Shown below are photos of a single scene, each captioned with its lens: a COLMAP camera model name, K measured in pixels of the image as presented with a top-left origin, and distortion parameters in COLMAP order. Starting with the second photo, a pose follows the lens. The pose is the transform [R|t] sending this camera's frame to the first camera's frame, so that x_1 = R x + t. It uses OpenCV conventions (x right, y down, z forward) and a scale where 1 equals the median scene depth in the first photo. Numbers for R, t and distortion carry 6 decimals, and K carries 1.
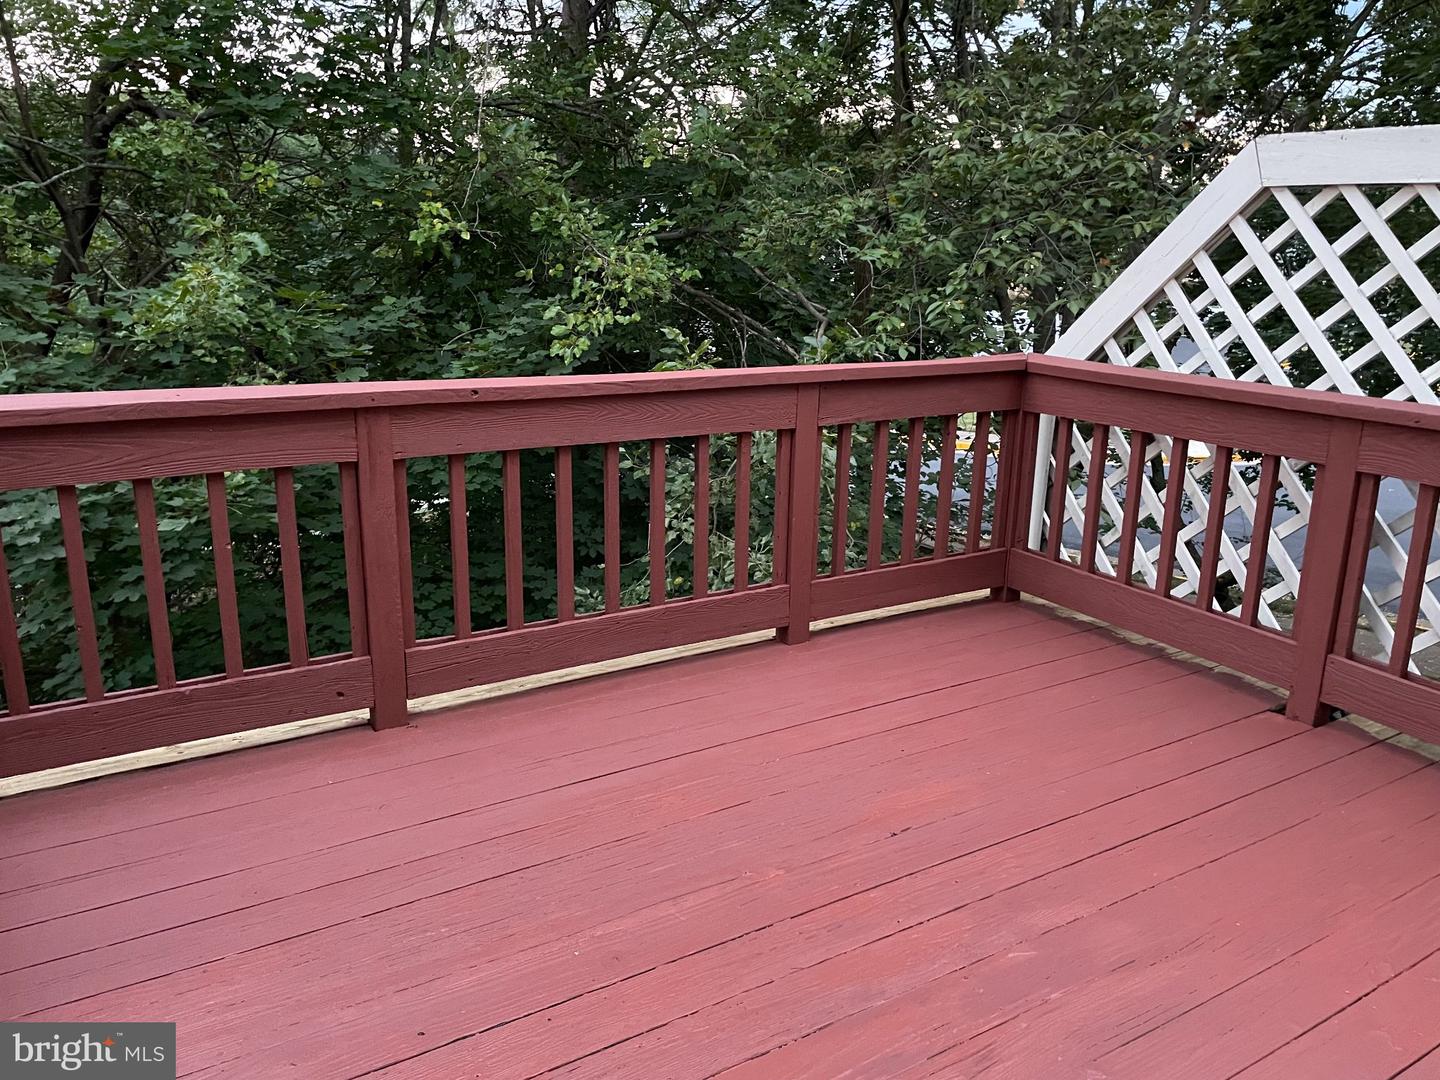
lens RADIAL K [[1092.3, 0, 720.5], [0, 1092.3, 535.3], [0, 0, 1]] dist [0.050636, -0.040795]
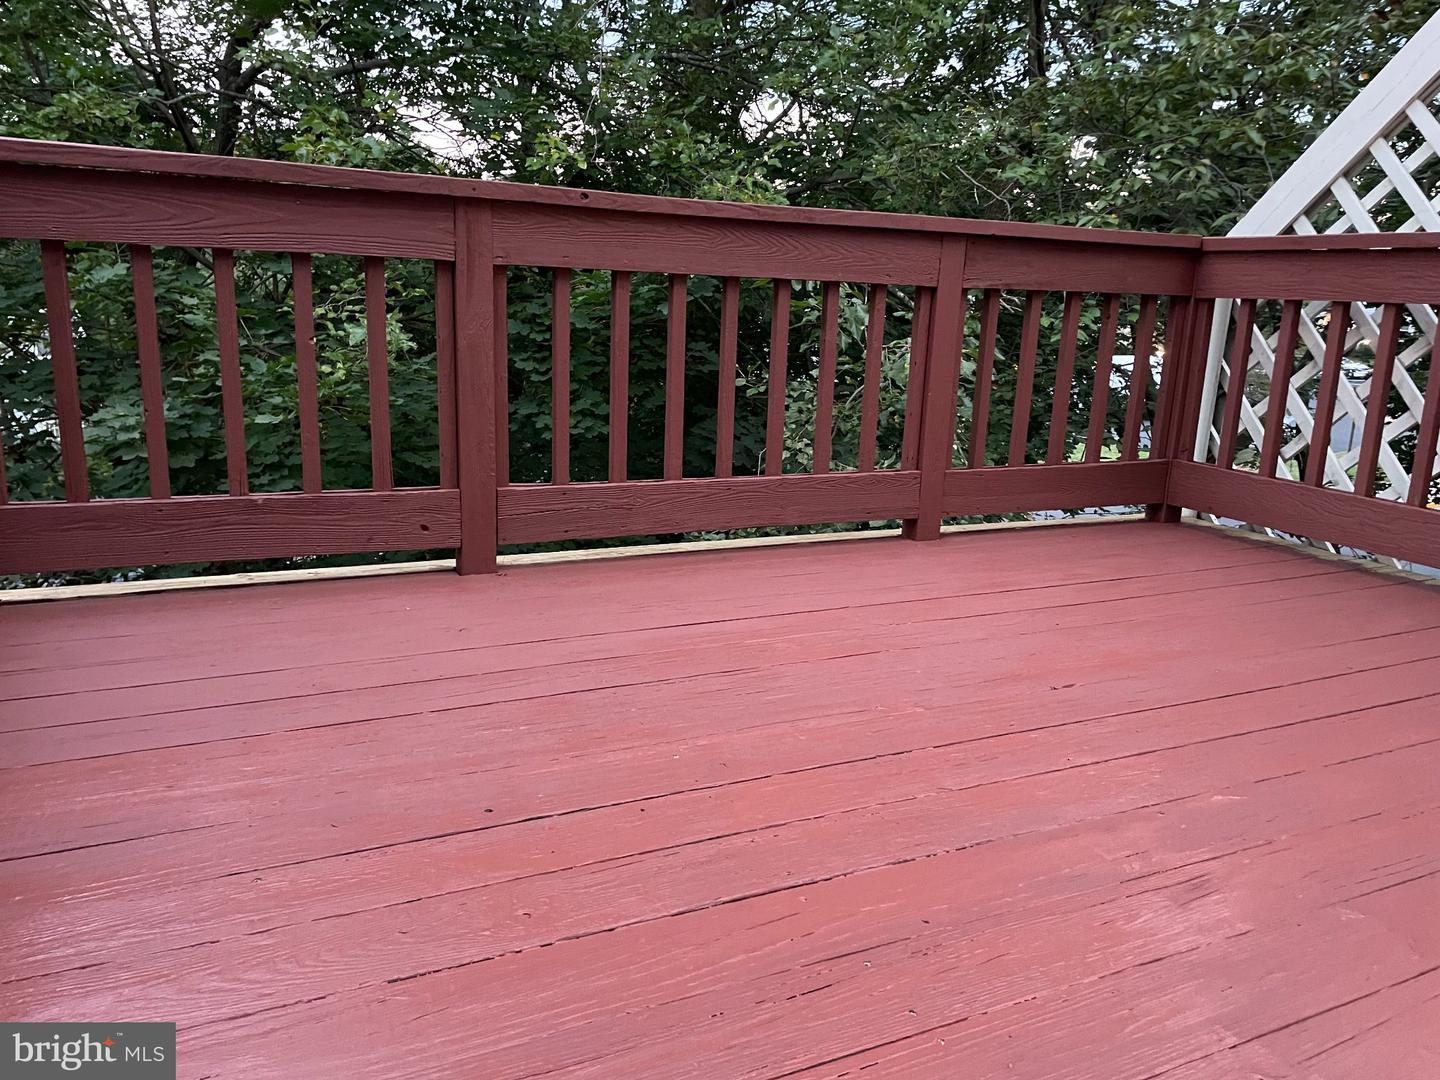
lens RADIAL K [[1092.3, 0, 719.8], [0, 1092.3, 543.7], [0, 0, 1]] dist [0.050636, -0.040795]
pose [[0.995066, 0.039909, -0.090836, -0.015770], [-0.043405, 0.998378, -0.036832, 0.132619], [0.089219, 0.040593, 0.995184, 0.091624]]
